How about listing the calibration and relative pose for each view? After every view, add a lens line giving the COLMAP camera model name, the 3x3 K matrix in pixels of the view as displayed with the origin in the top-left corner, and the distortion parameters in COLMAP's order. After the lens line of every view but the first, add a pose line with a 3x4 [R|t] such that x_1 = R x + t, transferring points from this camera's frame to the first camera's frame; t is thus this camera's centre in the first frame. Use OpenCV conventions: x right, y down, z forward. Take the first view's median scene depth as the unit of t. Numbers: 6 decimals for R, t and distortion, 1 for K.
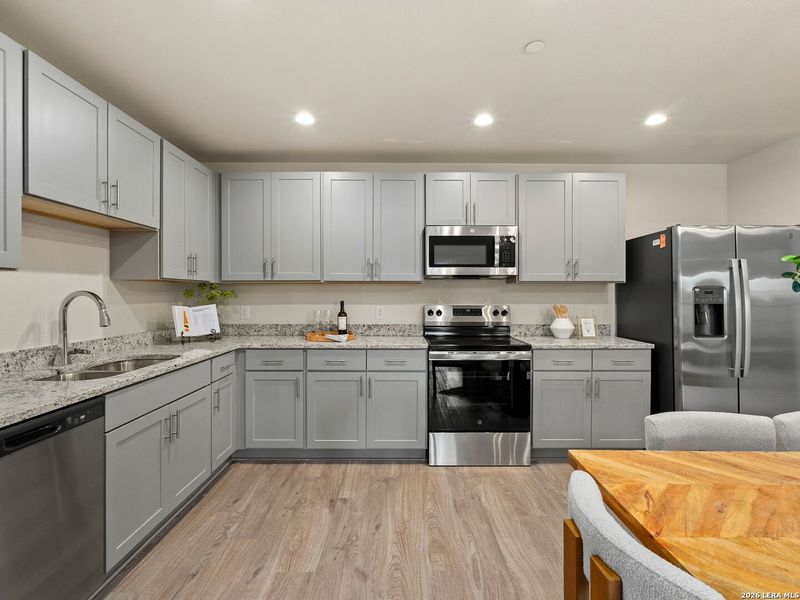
lens RADIAL K [[394.6, 0, 403.6], [0, 394.6, 295.6], [0, 0, 1]] dist [-0.002515, 0.000821]
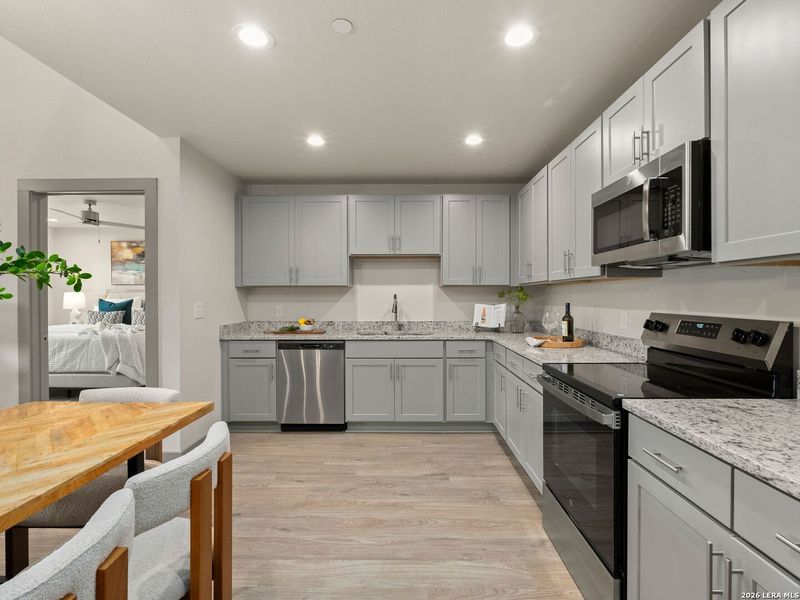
lens RADIAL K [[394.6, 0, 405.0], [0, 394.6, 297.2], [0, 0, 1]] dist [-0.002515, 0.000821]
pose [[-0.011245, 0.001374, -0.999936, 0.831964], [-0.001492, 0.999998, 0.001391, 0.000370], [0.999936, 0.001508, -0.011243, 0.766782]]
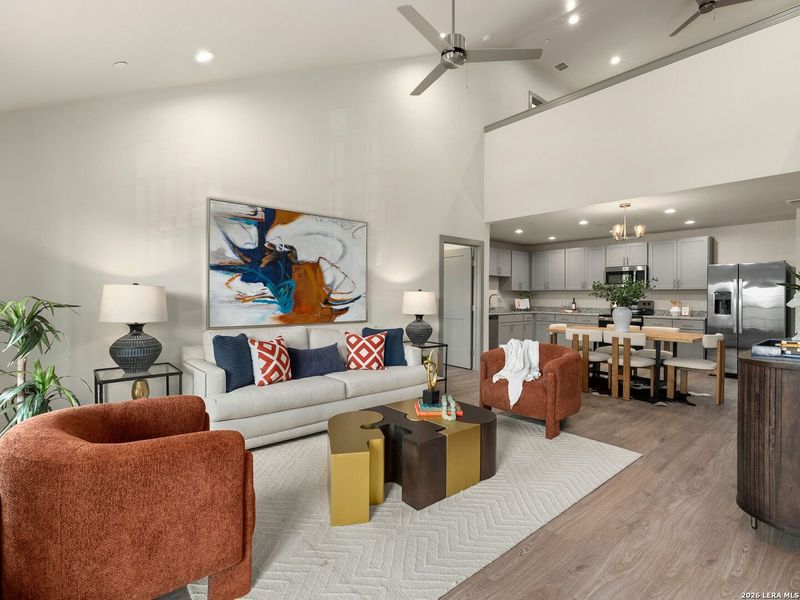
lens RADIAL K [[394.6, 0, 402.8], [0, 394.6, 298.2], [0, 0, 1]] dist [-0.002515, 0.000821]
pose [[0.653268, 0.005757, -0.757105, 1.245277], [-0.007226, 0.999973, 0.001369, 0.023228], [0.757093, 0.004577, 0.653292, -1.783512]]
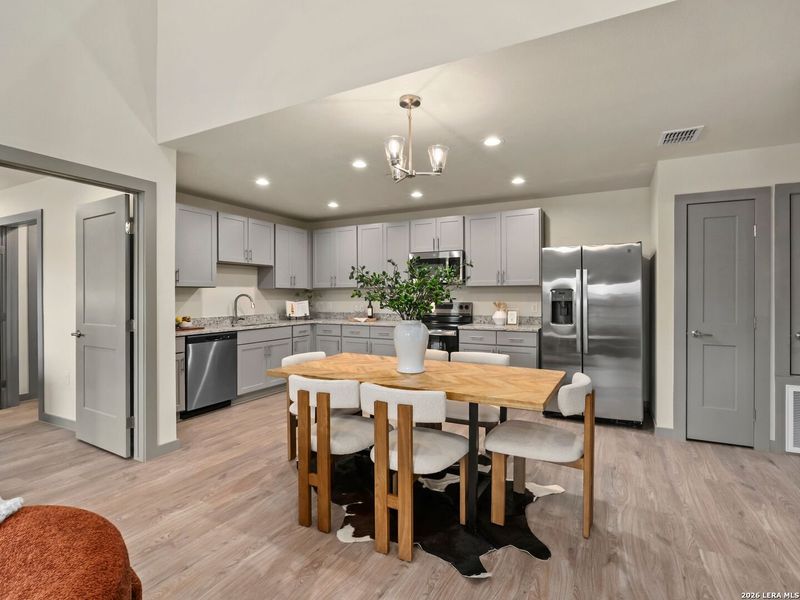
lens RADIAL K [[394.6, 0, 402.9], [0, 394.6, 300.6], [0, 0, 1]] dist [-0.002515, 0.000821]
pose [[0.885785, 0.002570, -0.464089, 0.898575], [0.002597, 0.999942, 0.010493, 0.003249], [0.464089, -0.010500, 0.885727, -0.529084]]
